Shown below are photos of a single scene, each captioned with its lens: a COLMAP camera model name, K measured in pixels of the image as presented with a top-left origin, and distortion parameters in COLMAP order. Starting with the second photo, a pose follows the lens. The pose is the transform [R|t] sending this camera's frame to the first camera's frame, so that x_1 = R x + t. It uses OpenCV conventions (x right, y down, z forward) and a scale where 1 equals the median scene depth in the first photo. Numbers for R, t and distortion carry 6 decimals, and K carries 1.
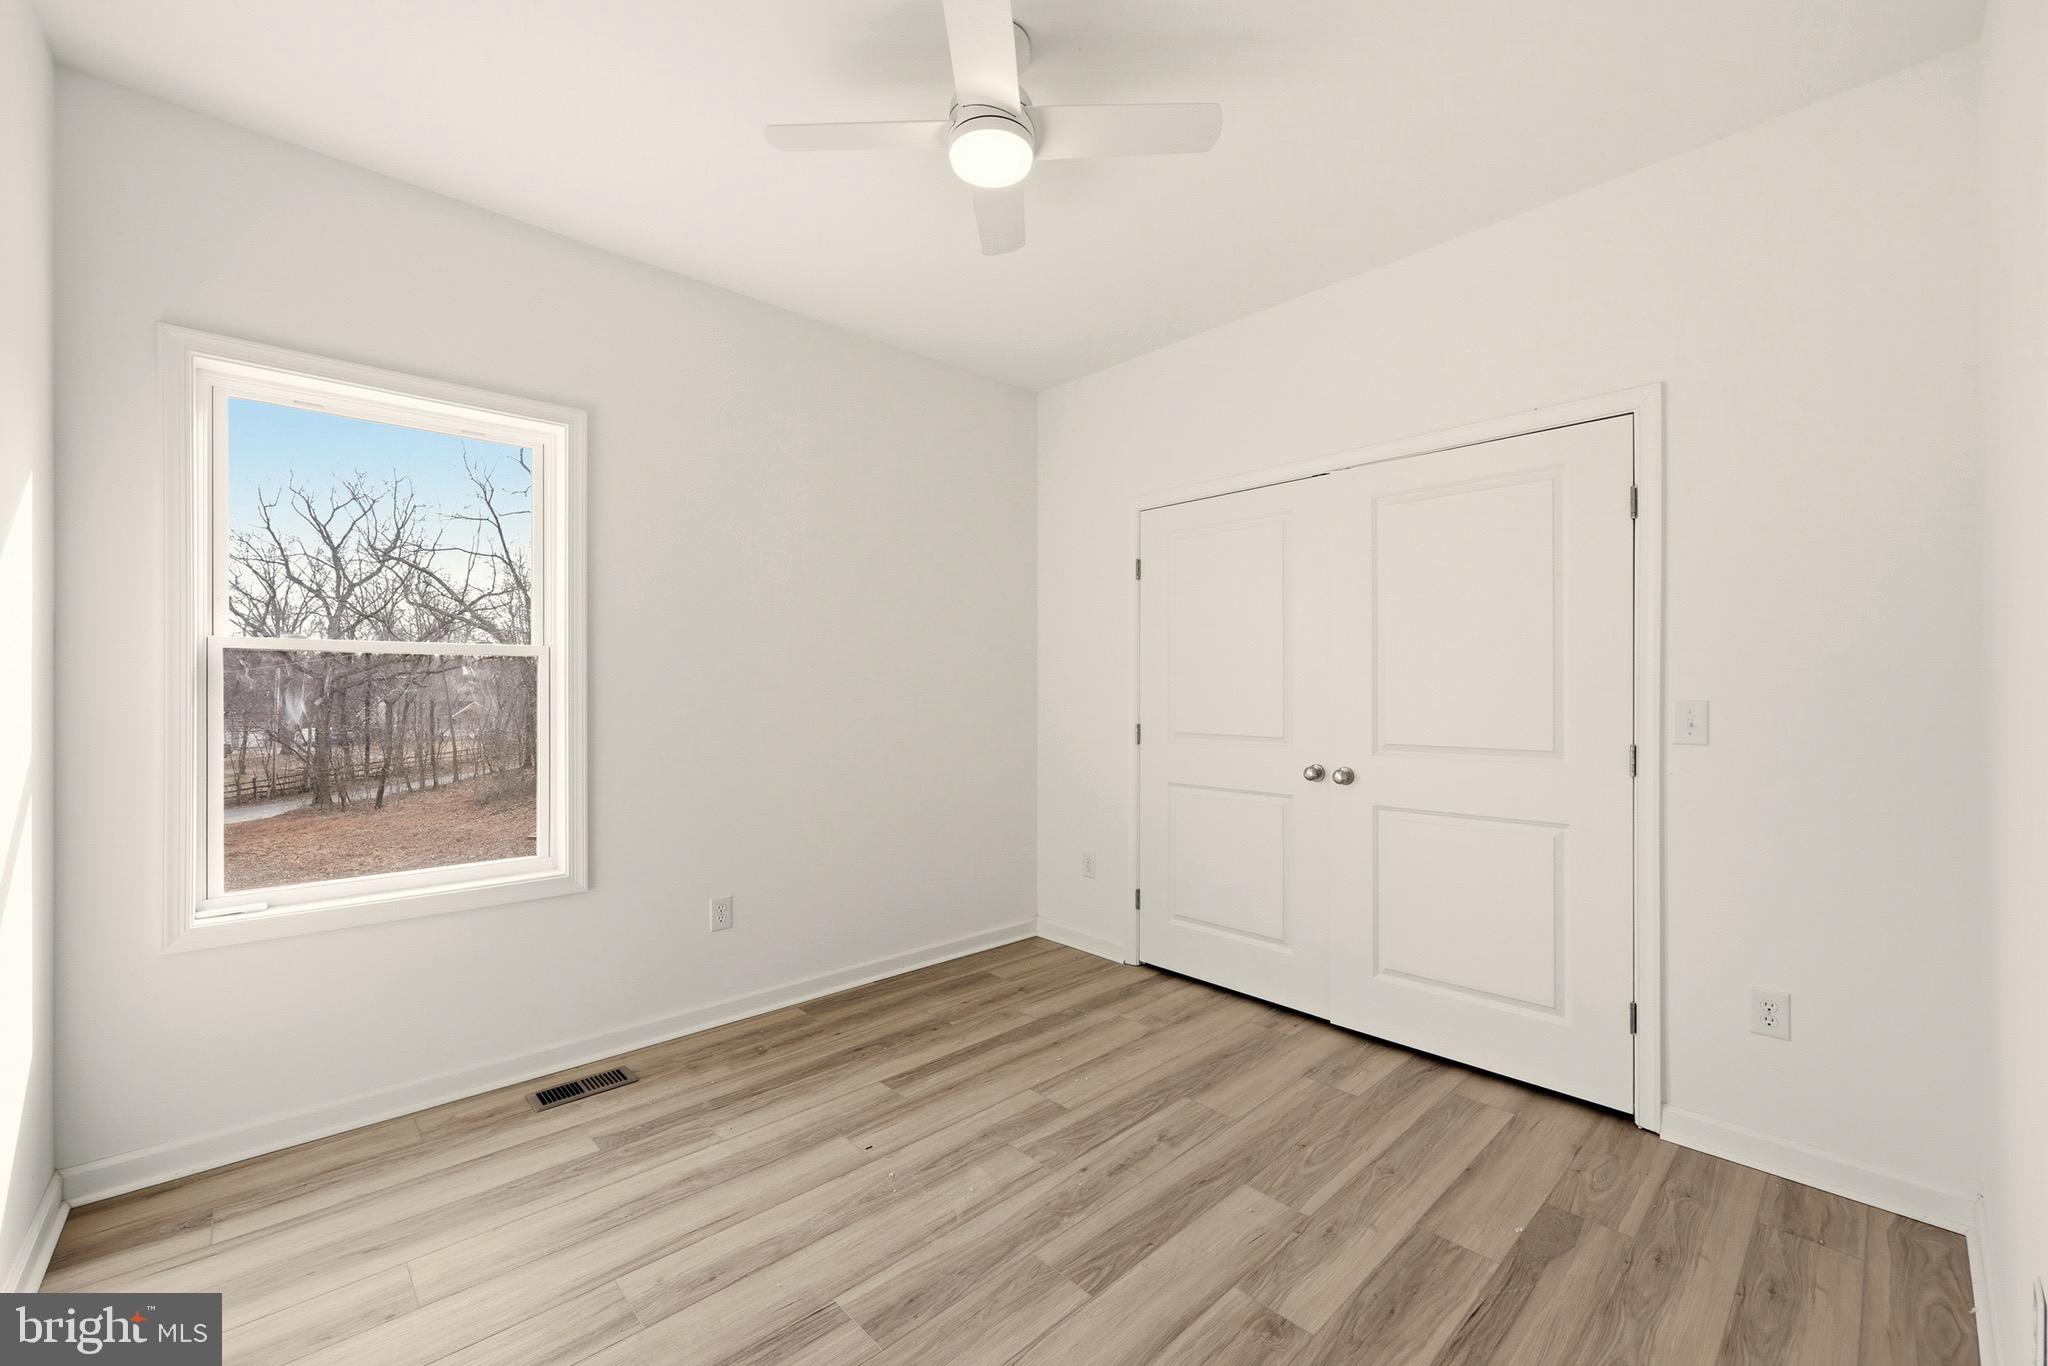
lens RADIAL K [[826.0, 0, 1024.0], [0, 826.0, 683.0], [0, 0, 1]] dist [-0.001278, 0.000078]
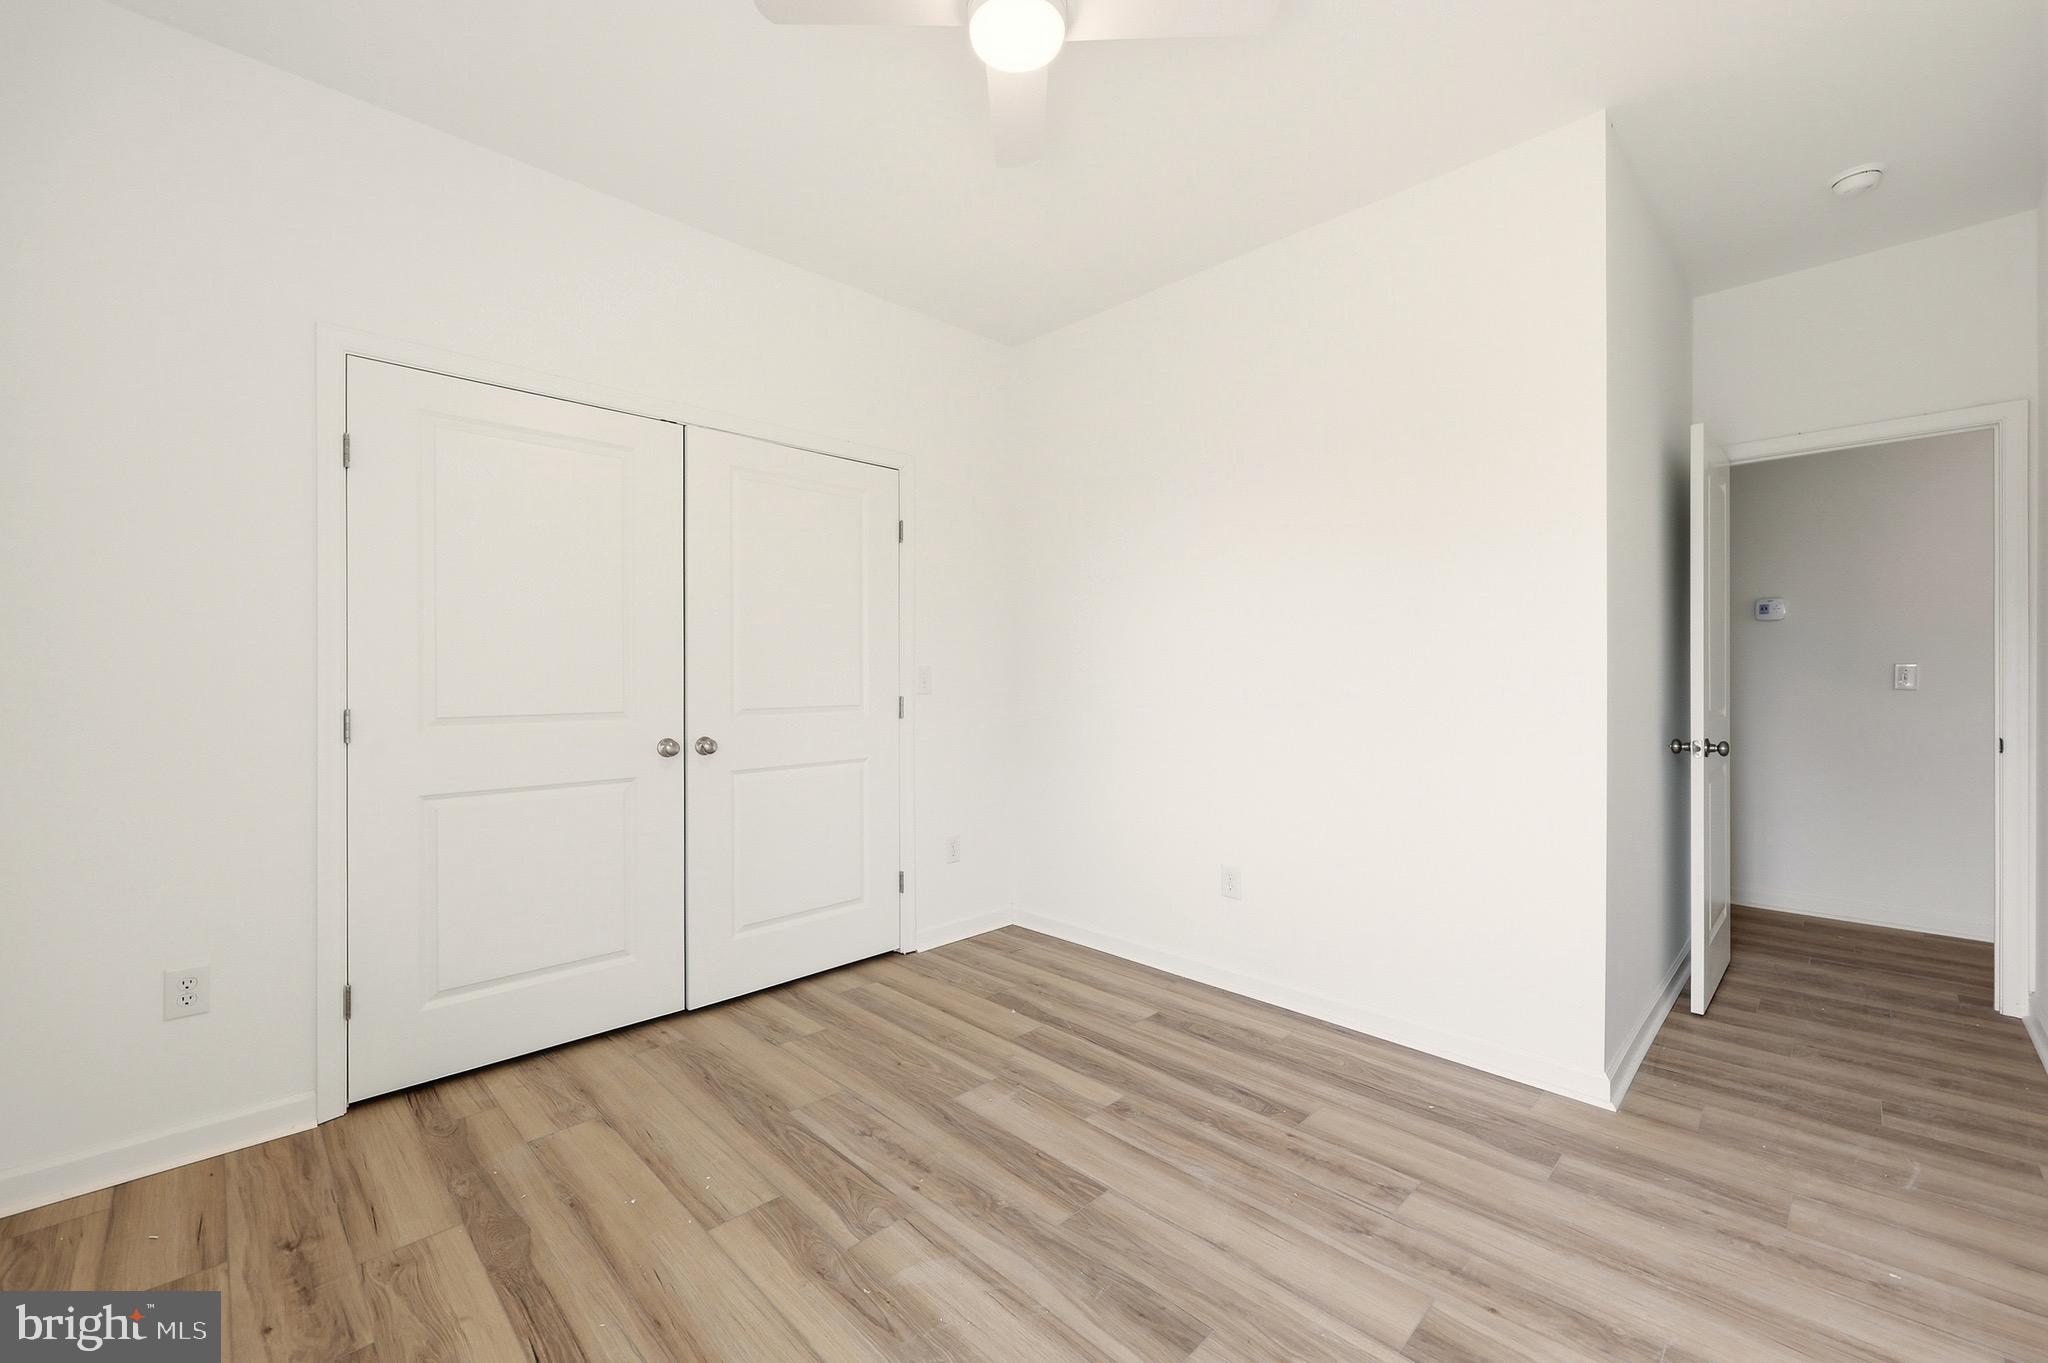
lens RADIAL K [[841.4, 0, 1022.5], [0, 841.4, 640.0], [0, 0, 1]] dist [-0.001288, -0.000026]
pose [[-0.038903, 0.037693, 0.998532, -0.804462], [-0.007345, 0.999251, -0.038006, 0.035031], [-0.999216, -0.008813, -0.038597, 0.874879]]
